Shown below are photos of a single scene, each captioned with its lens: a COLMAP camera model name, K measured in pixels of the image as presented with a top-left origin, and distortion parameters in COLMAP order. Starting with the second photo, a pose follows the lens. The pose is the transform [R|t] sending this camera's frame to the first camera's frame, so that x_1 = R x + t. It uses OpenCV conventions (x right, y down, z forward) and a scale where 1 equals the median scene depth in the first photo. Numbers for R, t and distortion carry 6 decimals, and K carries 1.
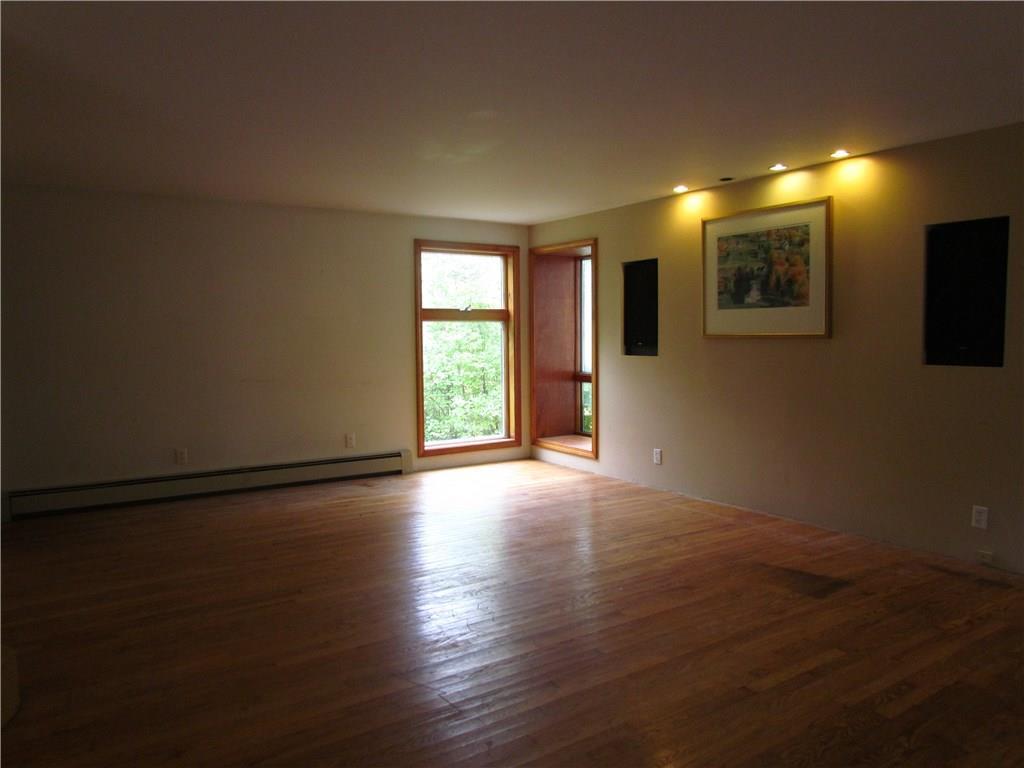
lens RADIAL K [[737.8, 0, 509.9], [0, 737.8, 382.4], [0, 0, 1]] dist [-0.028232, 0.013002]
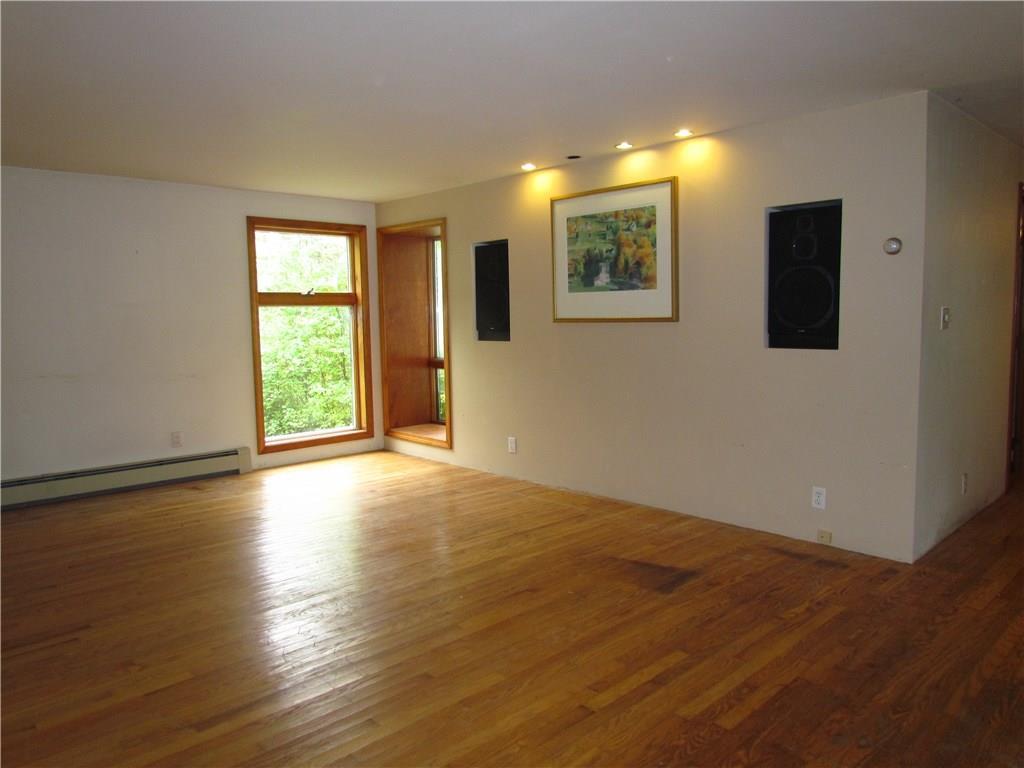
lens RADIAL K [[737.8, 0, 508.7], [0, 737.8, 380.0], [0, 0, 1]] dist [-0.028232, 0.013002]
pose [[0.985744, -0.023084, 0.166661, 0.044918], [0.019371, 0.999527, 0.023872, -0.009781], [-0.167133, -0.020303, 0.985725, 0.060324]]
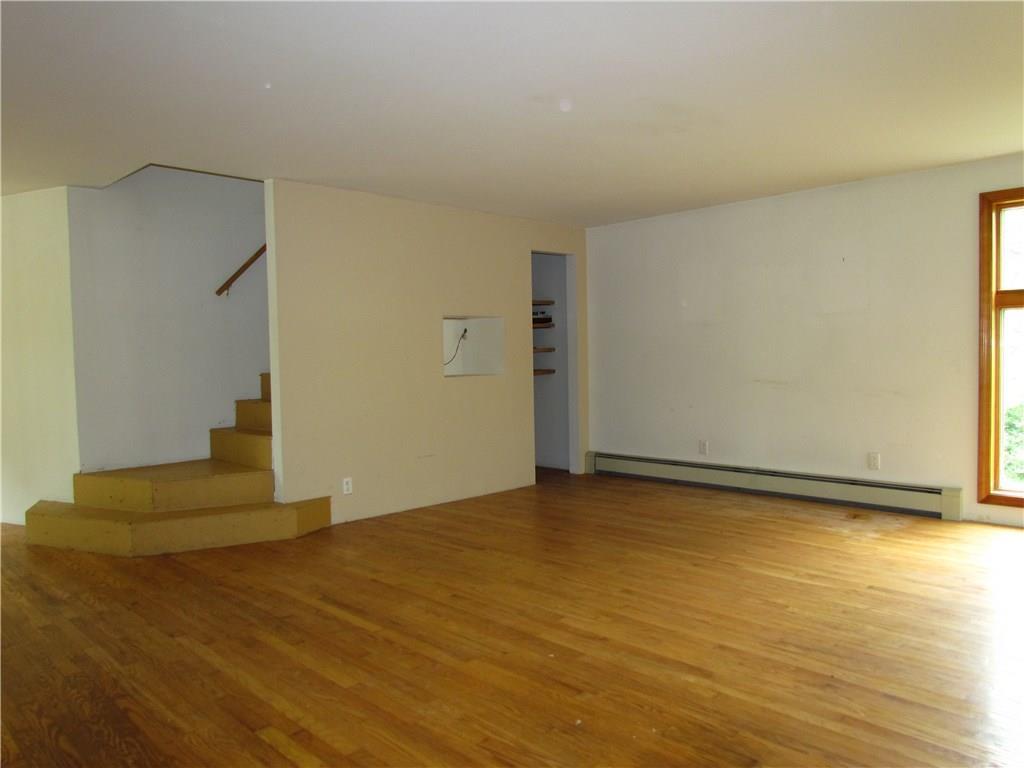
lens RADIAL K [[737.8, 0, 506.8], [0, 737.8, 384.4], [0, 0, 1]] dist [-0.028232, 0.013002]
pose [[0.179913, 0.046079, -0.982603, 0.652557], [-0.041344, 0.998374, 0.039248, -0.027545], [0.982813, 0.033564, 0.181526, 0.579232]]
